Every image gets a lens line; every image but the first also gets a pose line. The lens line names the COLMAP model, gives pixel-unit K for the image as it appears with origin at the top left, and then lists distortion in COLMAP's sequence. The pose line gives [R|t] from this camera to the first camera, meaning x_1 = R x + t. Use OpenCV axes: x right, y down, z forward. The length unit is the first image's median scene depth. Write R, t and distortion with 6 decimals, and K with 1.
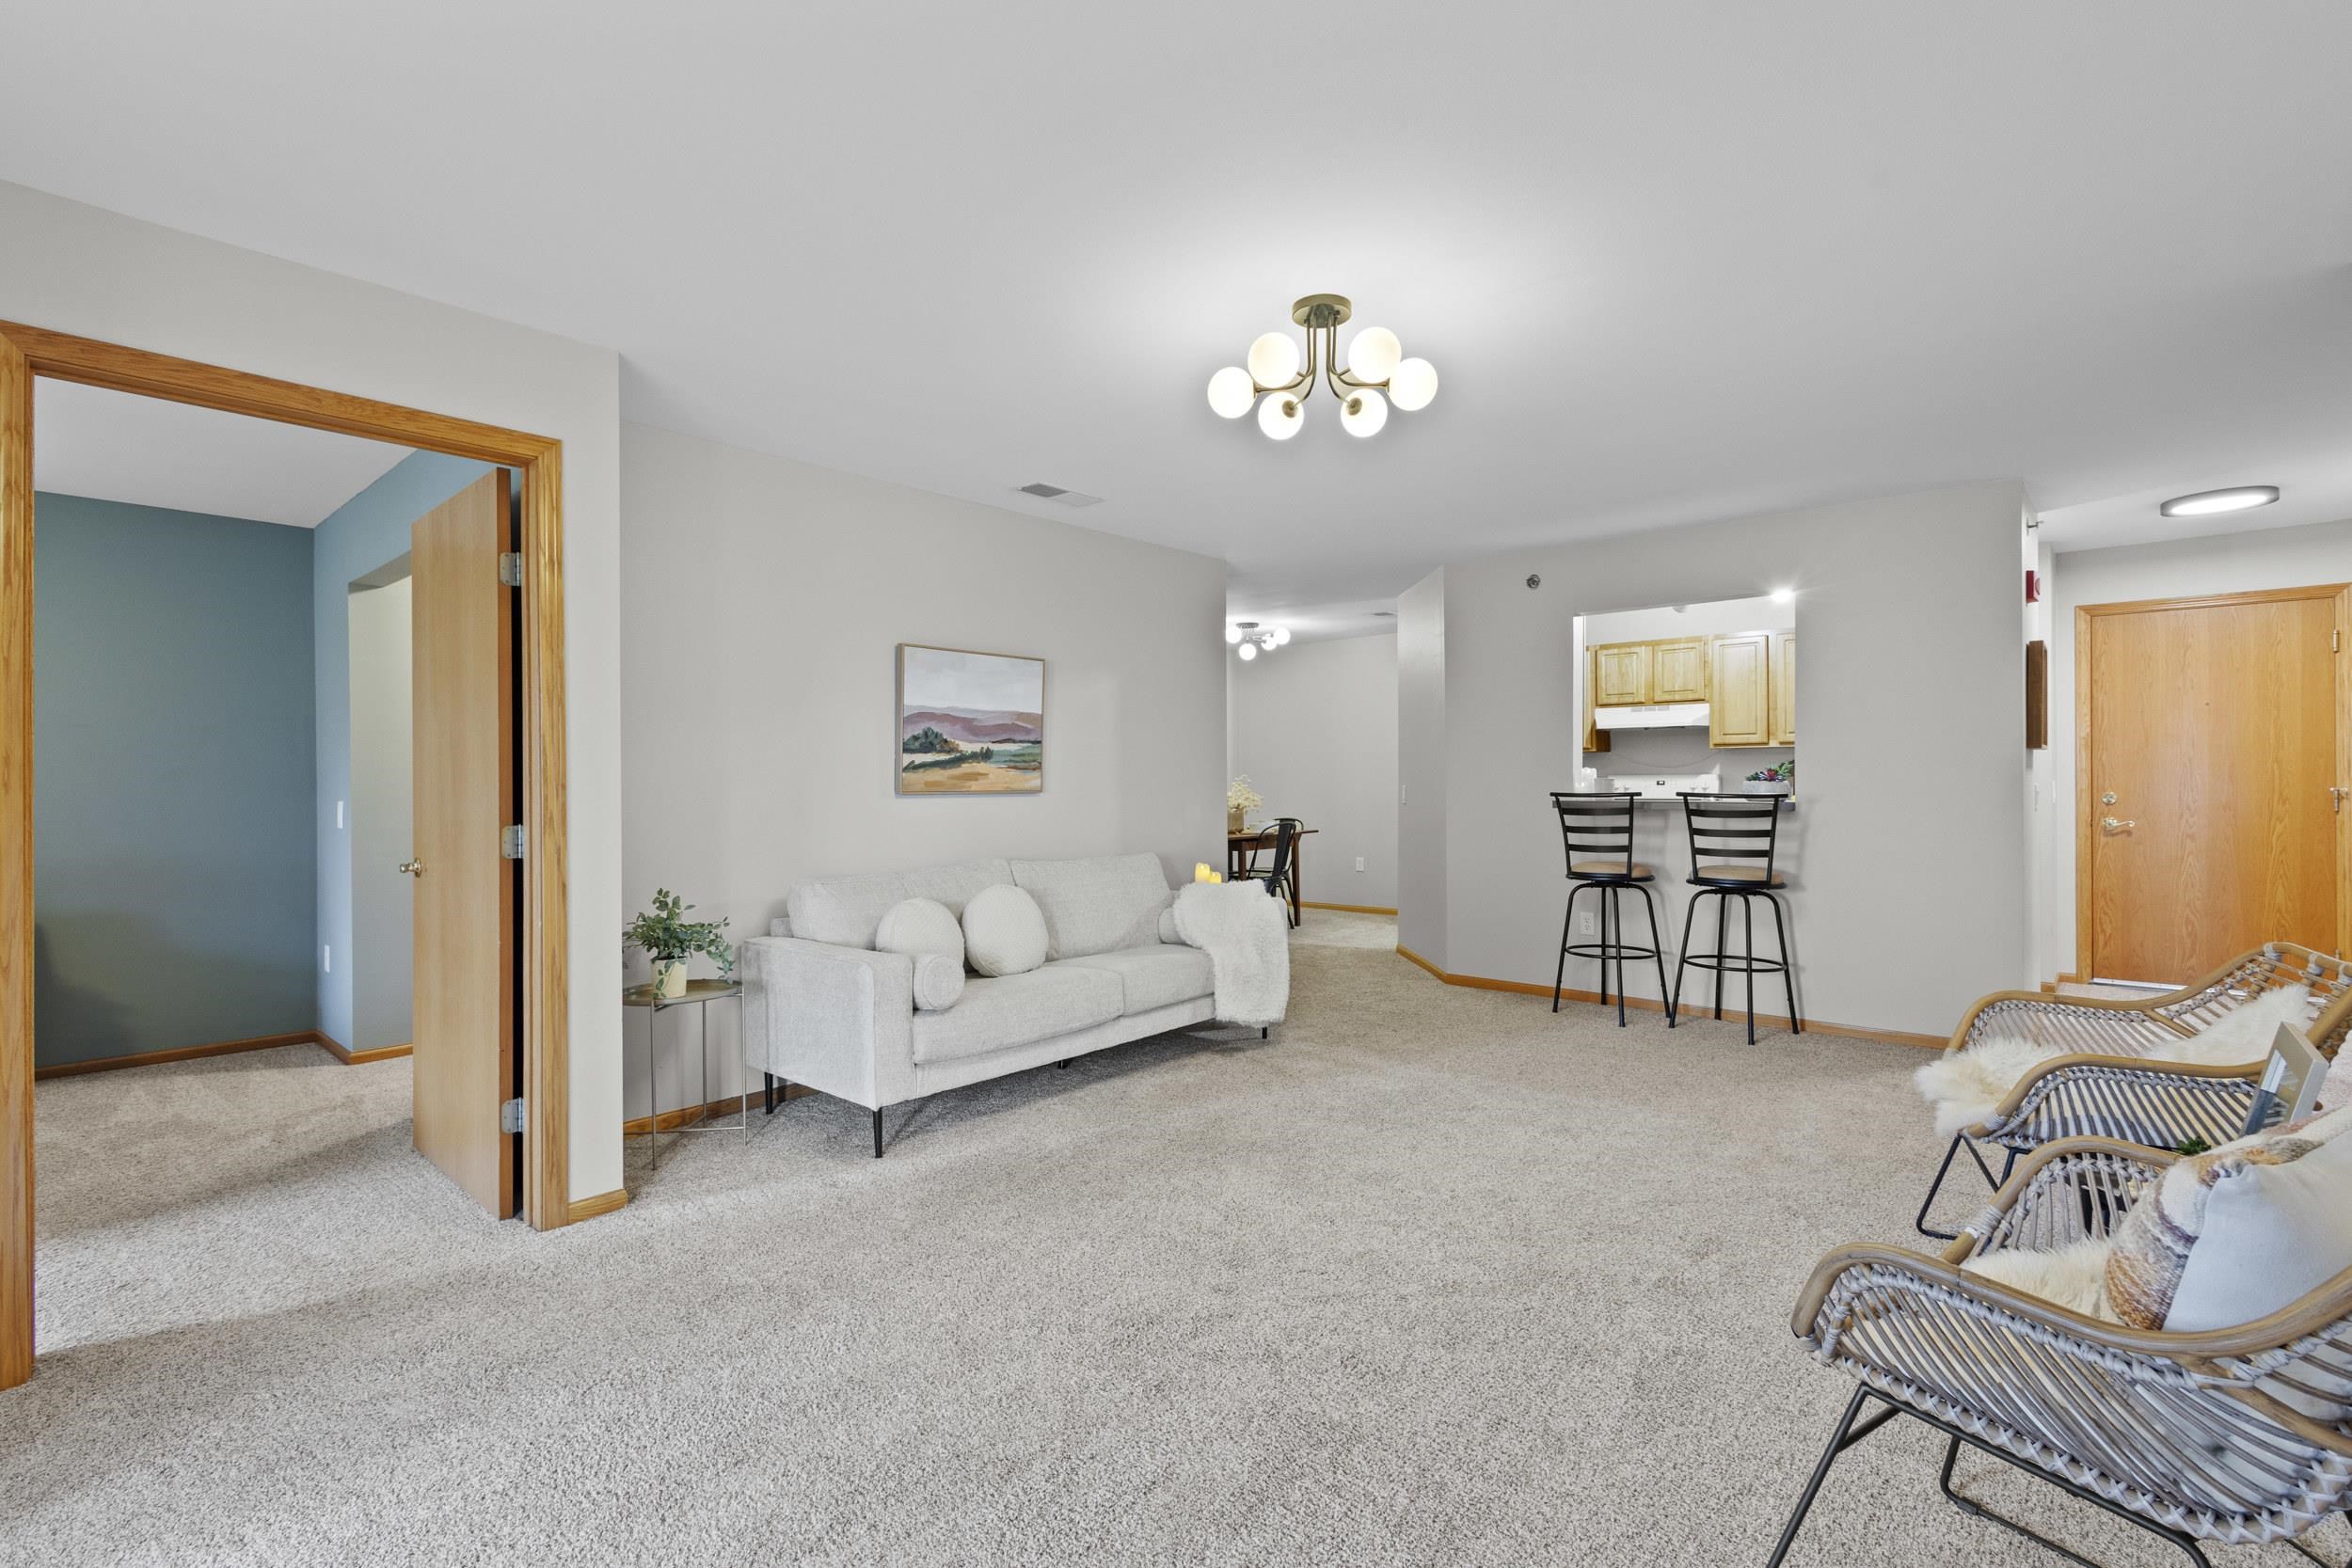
lens RADIAL K [[1074.8, 0, 1172.2], [0, 1074.8, 776.8], [0, 0, 1]] dist [0.009177, -0.001973]
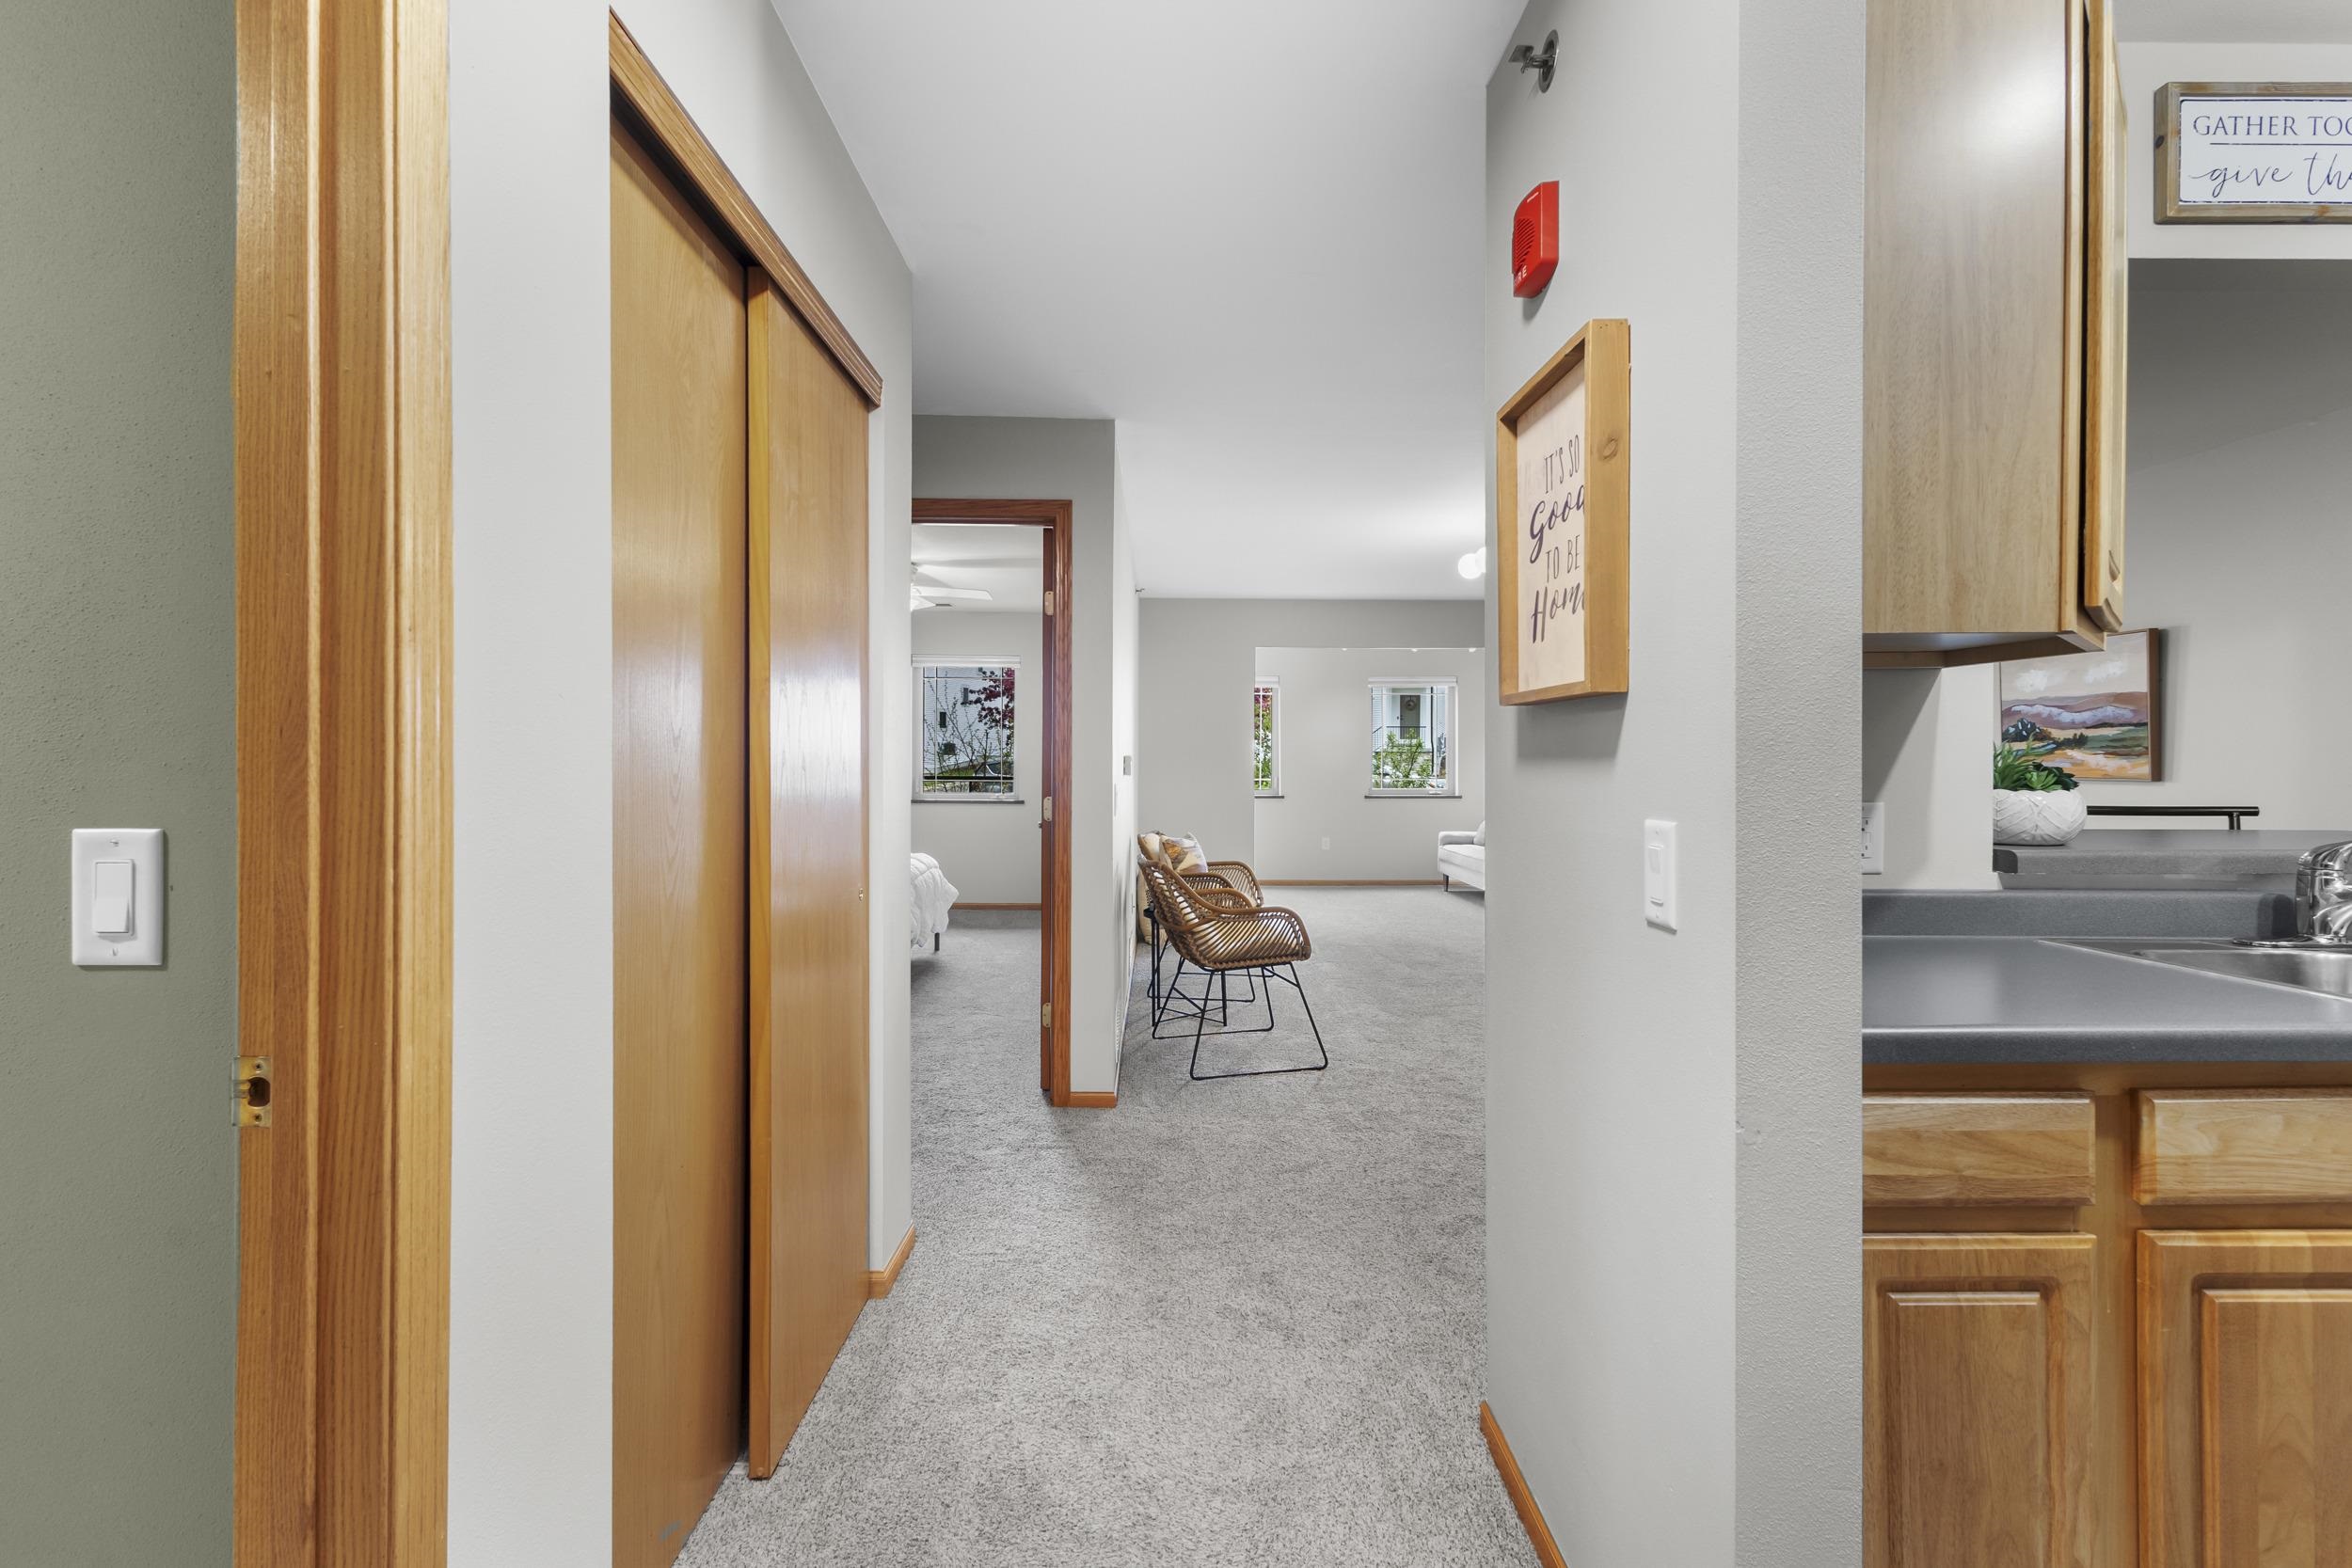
lens RADIAL K [[1074.8, 0, 1173.4], [0, 1074.8, 765.4], [0, 0, 1]] dist [0.009177, -0.001973]
pose [[-0.730938, 0.009216, -0.682381, 1.045659], [0.006386, 0.999957, 0.006664, -0.009440], [0.682414, 0.000513, -0.730966, 1.088441]]
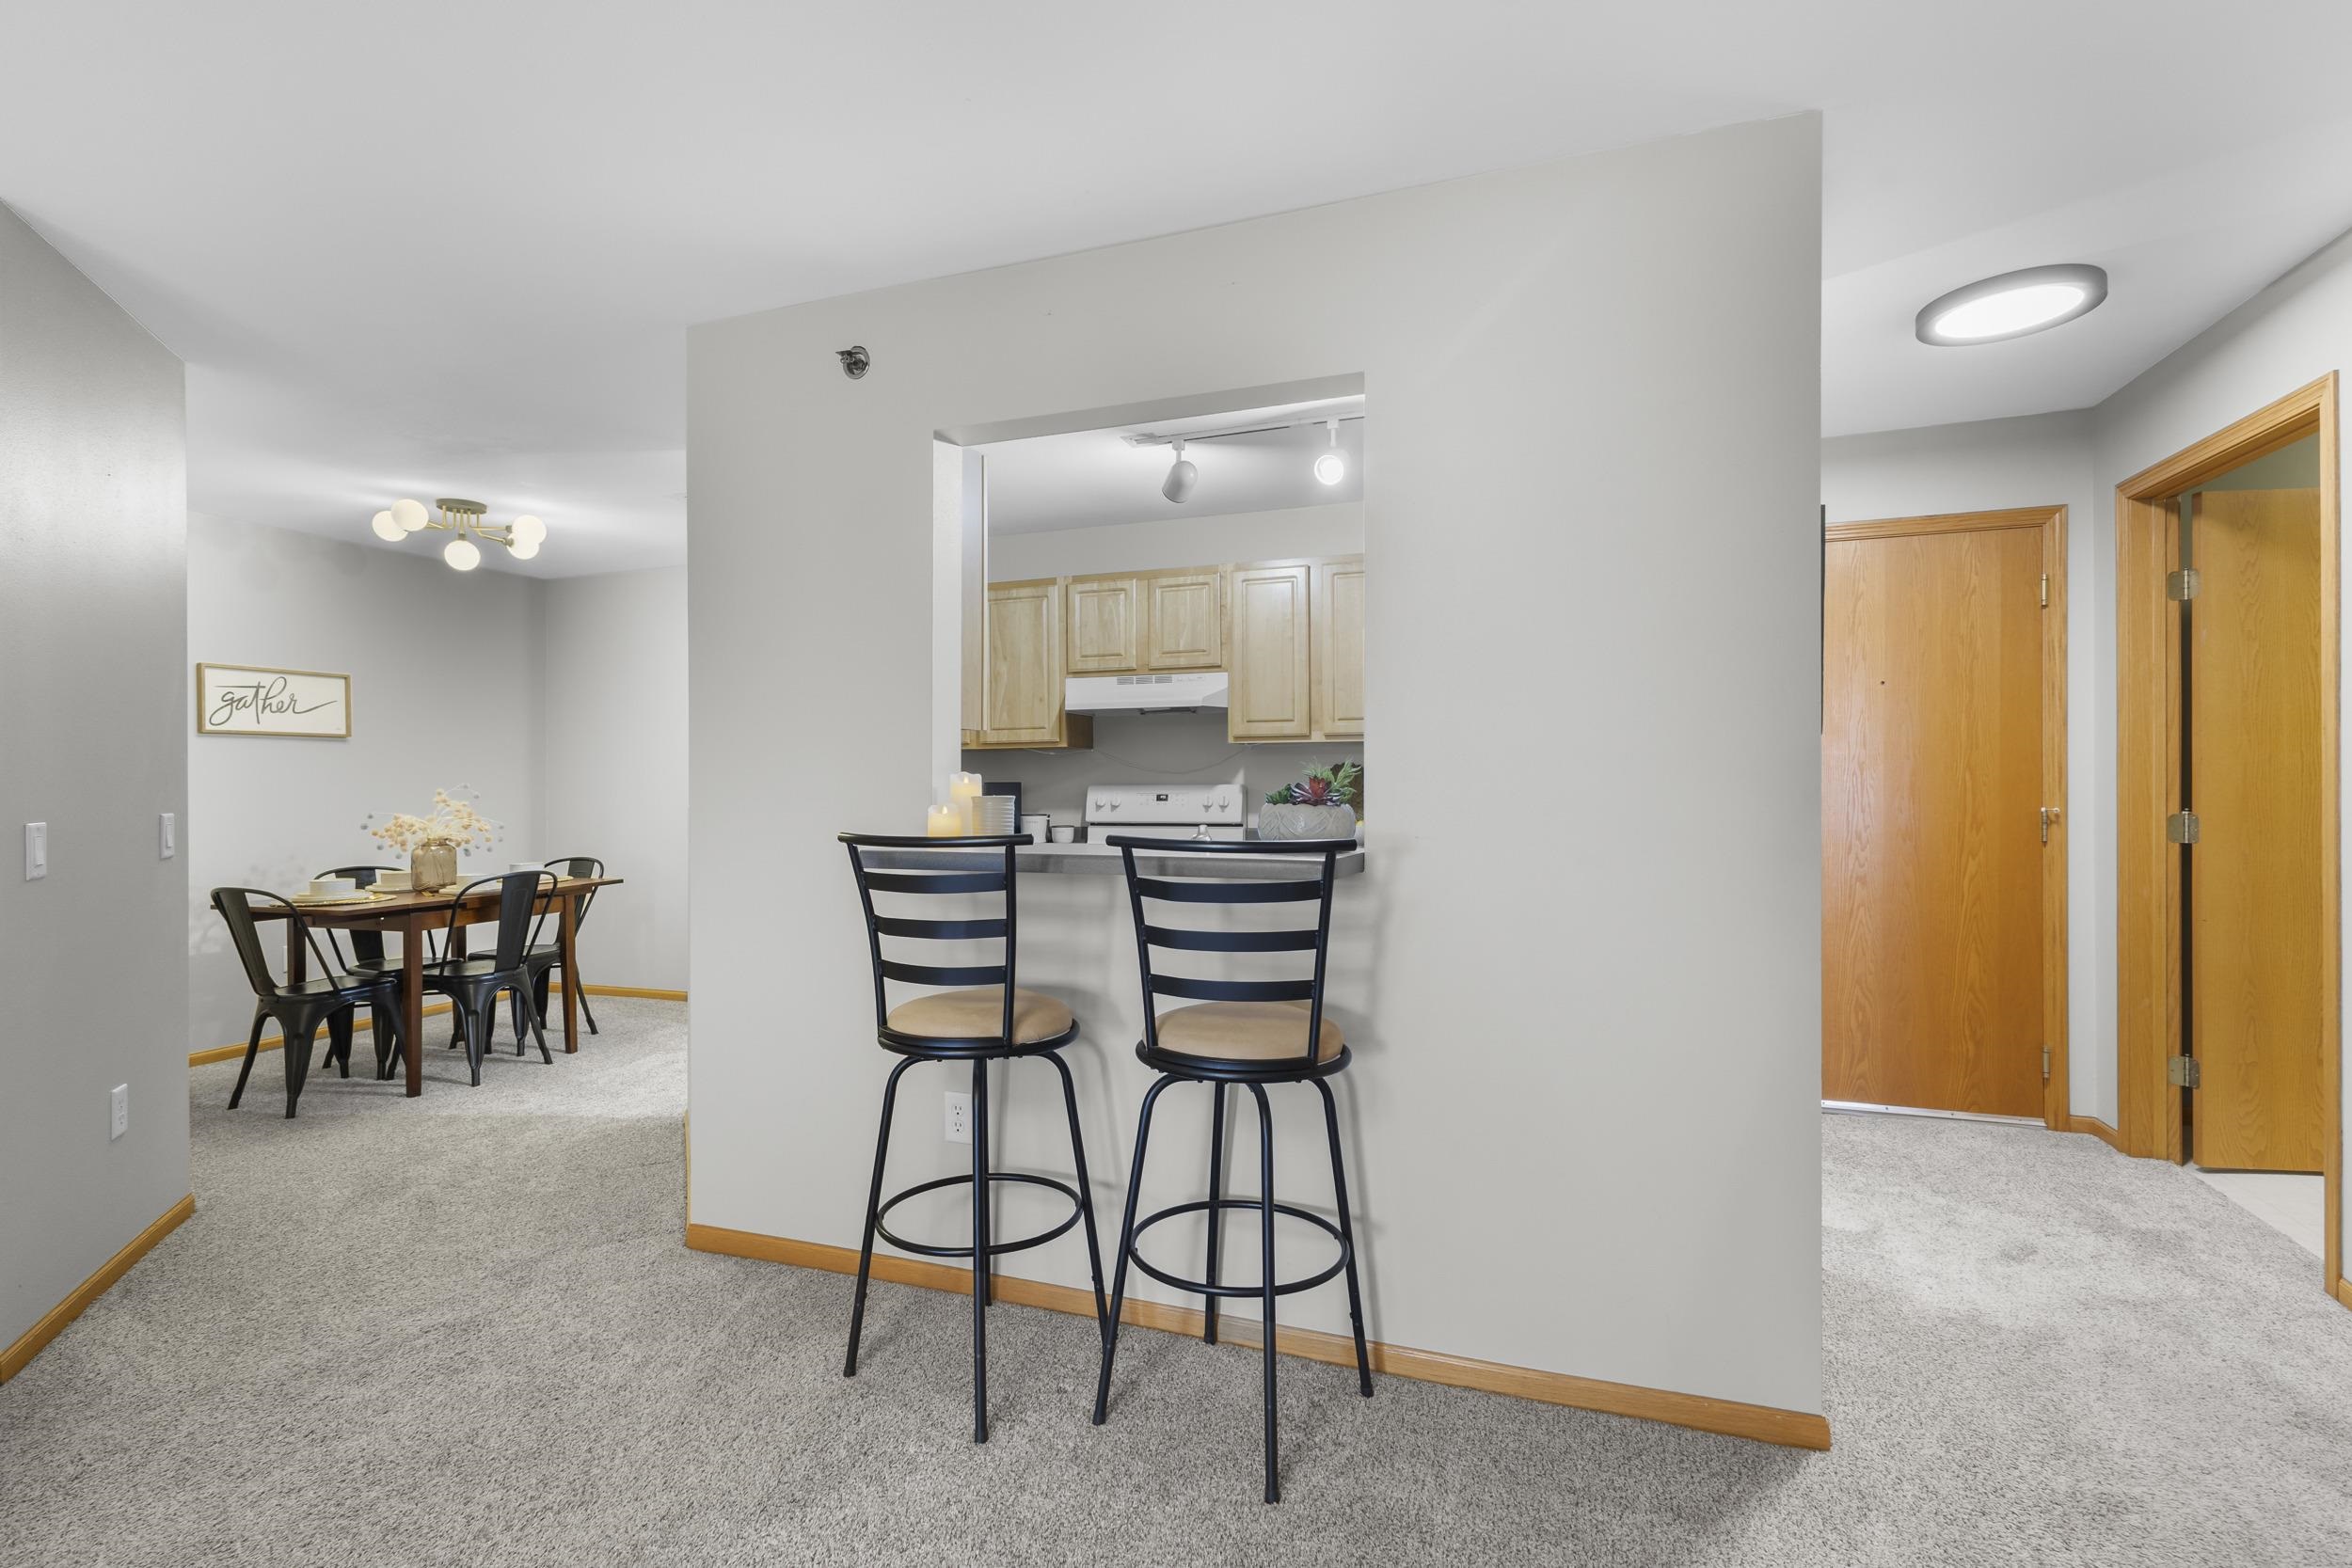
lens RADIAL K [[1074.8, 0, 1177.4], [0, 1074.8, 789.2], [0, 0, 1]] dist [0.009177, -0.001973]
pose [[0.926709, -0.001582, 0.375777, 0.341864], [-0.001586, 0.999966, 0.008119, -0.006428], [-0.375777, -0.008120, 0.926675, 0.621843]]
